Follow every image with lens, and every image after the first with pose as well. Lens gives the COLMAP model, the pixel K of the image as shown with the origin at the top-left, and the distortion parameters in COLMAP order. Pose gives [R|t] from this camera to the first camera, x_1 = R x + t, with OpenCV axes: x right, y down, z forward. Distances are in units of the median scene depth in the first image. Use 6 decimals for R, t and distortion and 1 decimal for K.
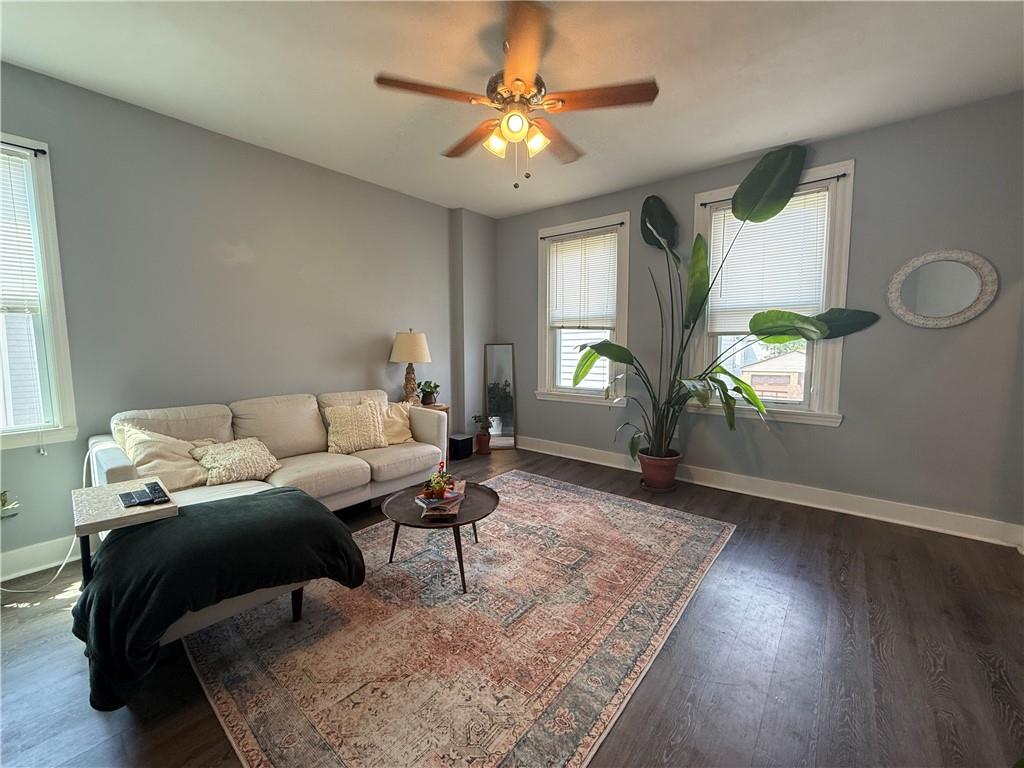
lens RADIAL K [[408.9, 0, 509.7], [0, 408.9, 384.0], [0, 0, 1]] dist [-0.000937, 0.000352]
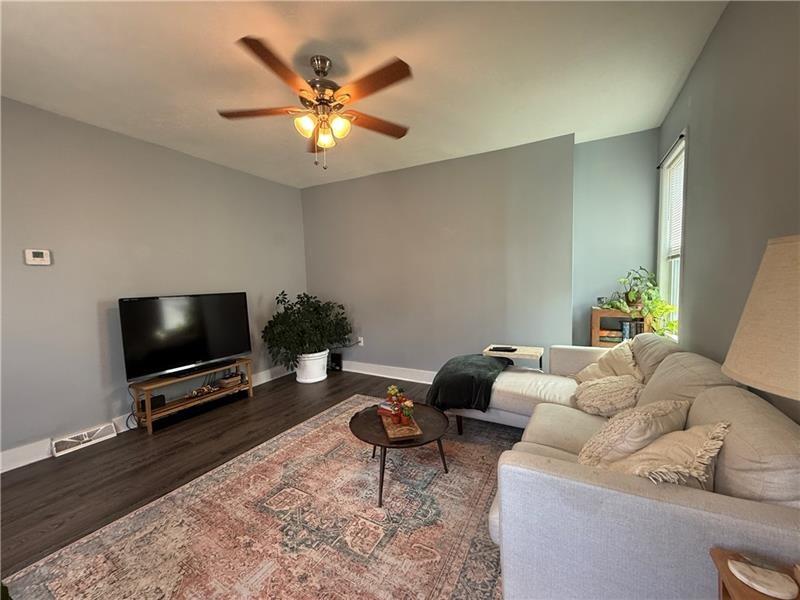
lens RADIAL K [[319.4, 0, 398.2], [0, 319.4, 300.0], [0, 0, 1]] dist [-0.000937, 0.000352]
pose [[-0.982516, 0.037074, -0.182451, -0.006681], [0.008287, 0.987710, 0.156077, -0.143475], [0.185995, 0.151837, -0.970748, 1.341255]]
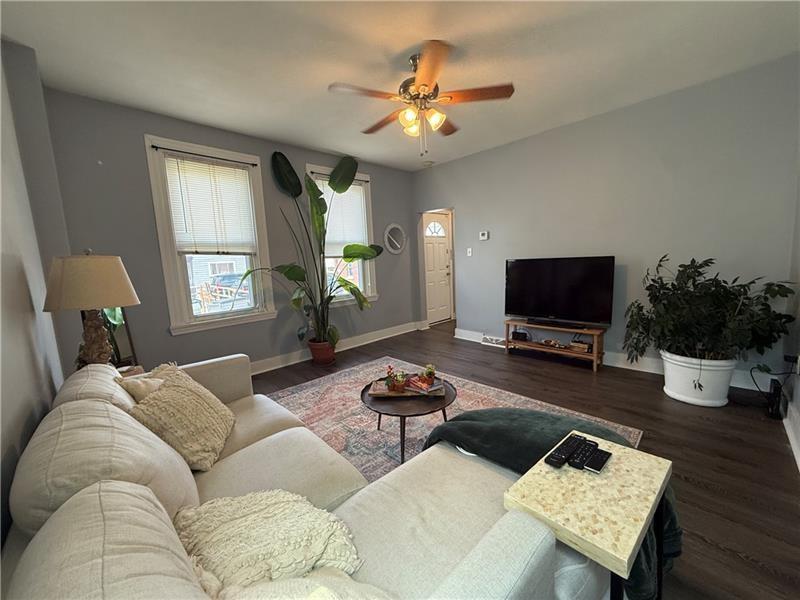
lens RADIAL K [[319.4, 0, 398.2], [0, 319.4, 300.0], [0, 0, 1]] dist [-0.000937, 0.000352]
pose [[0.113122, -0.130923, 0.984918, -0.779235], [0.142500, 0.983170, 0.114324, -0.067870], [-0.983309, 0.127419, 0.129875, 0.639319]]
